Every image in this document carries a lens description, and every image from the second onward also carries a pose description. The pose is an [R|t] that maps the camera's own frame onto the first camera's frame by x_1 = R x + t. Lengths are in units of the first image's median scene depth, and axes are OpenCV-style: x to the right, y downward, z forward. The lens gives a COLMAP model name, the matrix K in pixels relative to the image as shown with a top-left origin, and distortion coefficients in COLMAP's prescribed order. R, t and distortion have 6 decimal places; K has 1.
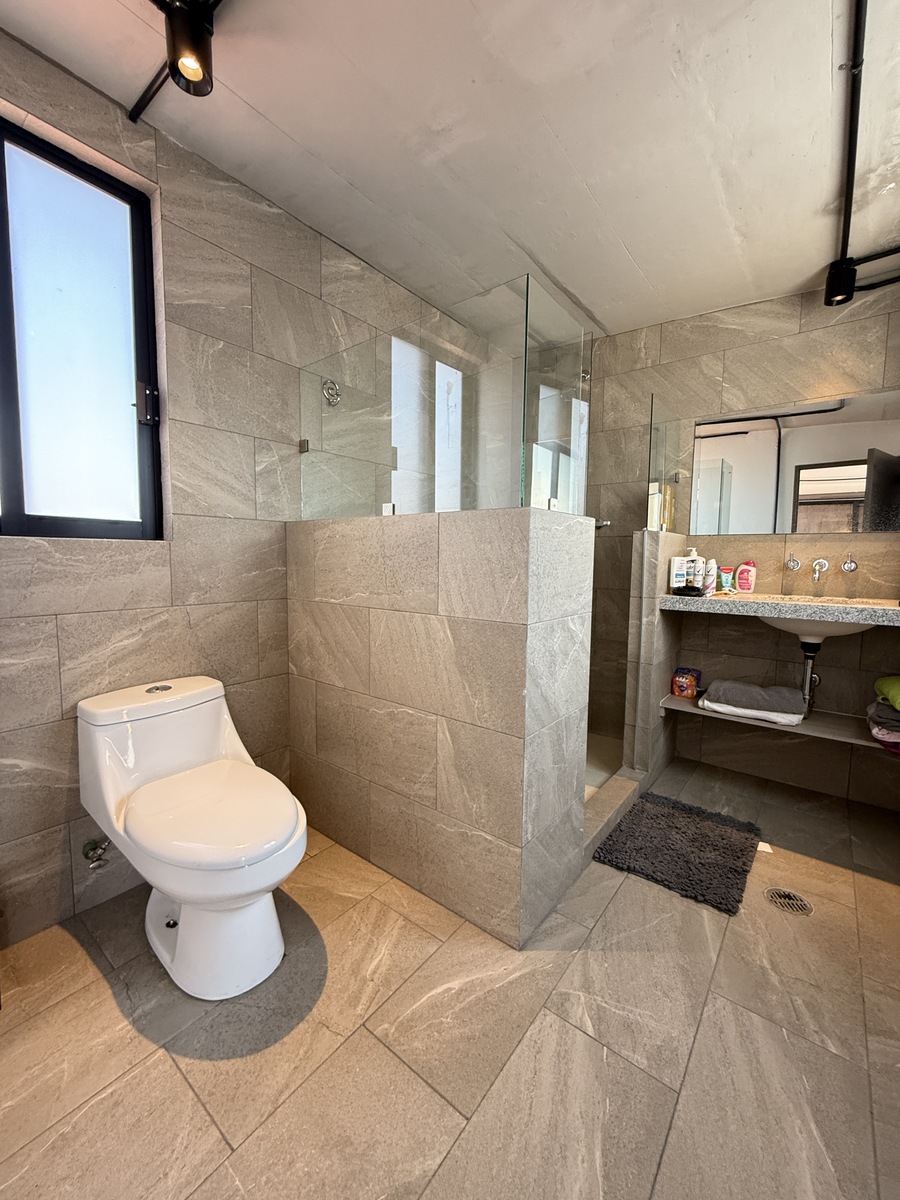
lens RADIAL K [[482.7, 0, 450.0], [0, 482.7, 600.0], [0, 0, 1]] dist [-0.000738, -0.000227]
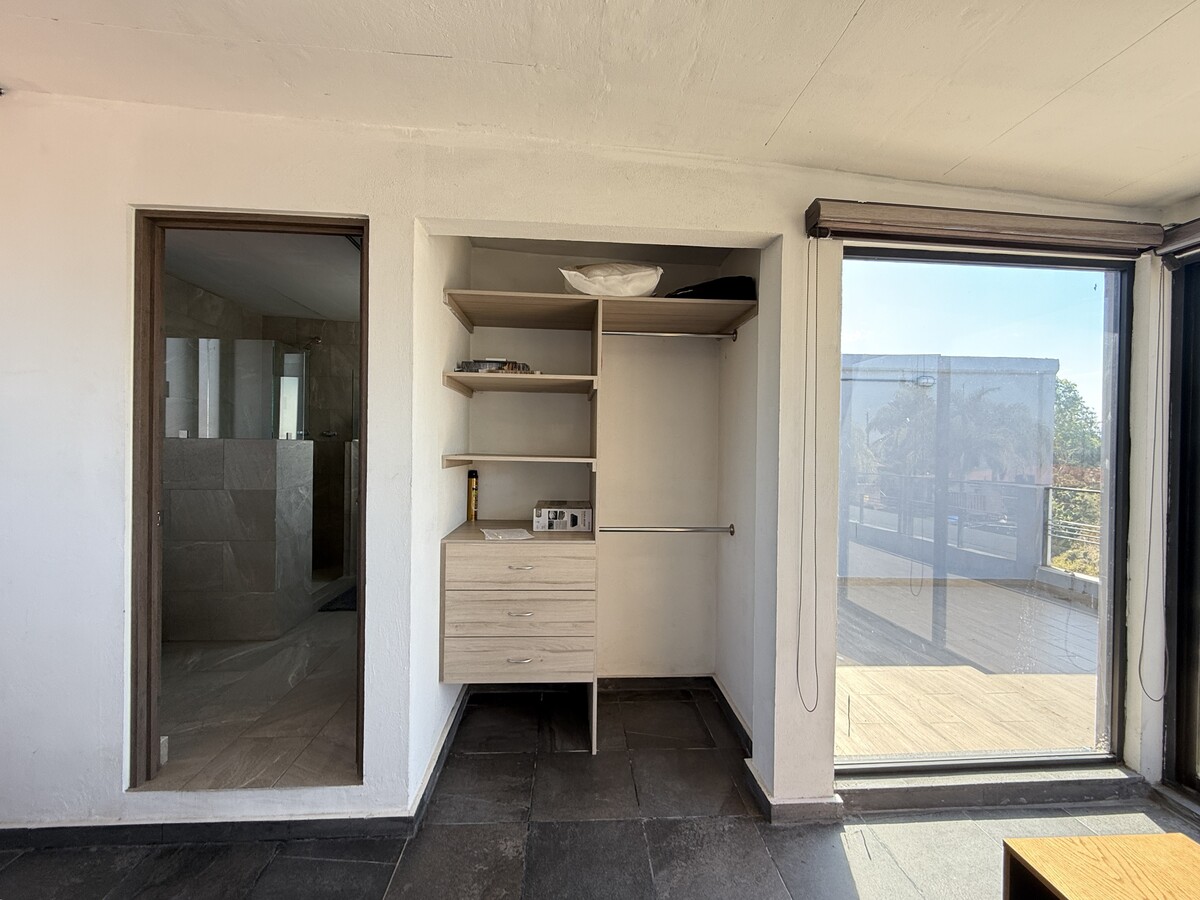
lens RADIAL K [[482.7, 0, 594.3], [0, 482.7, 450.4], [0, 0, 1]] dist [-0.000738, -0.000227]
pose [[0.740513, -0.003532, 0.672033, -0.232595], [0.052006, 0.997289, -0.052064, 0.053697], [-0.670027, 0.073504, 0.738689, -1.536206]]
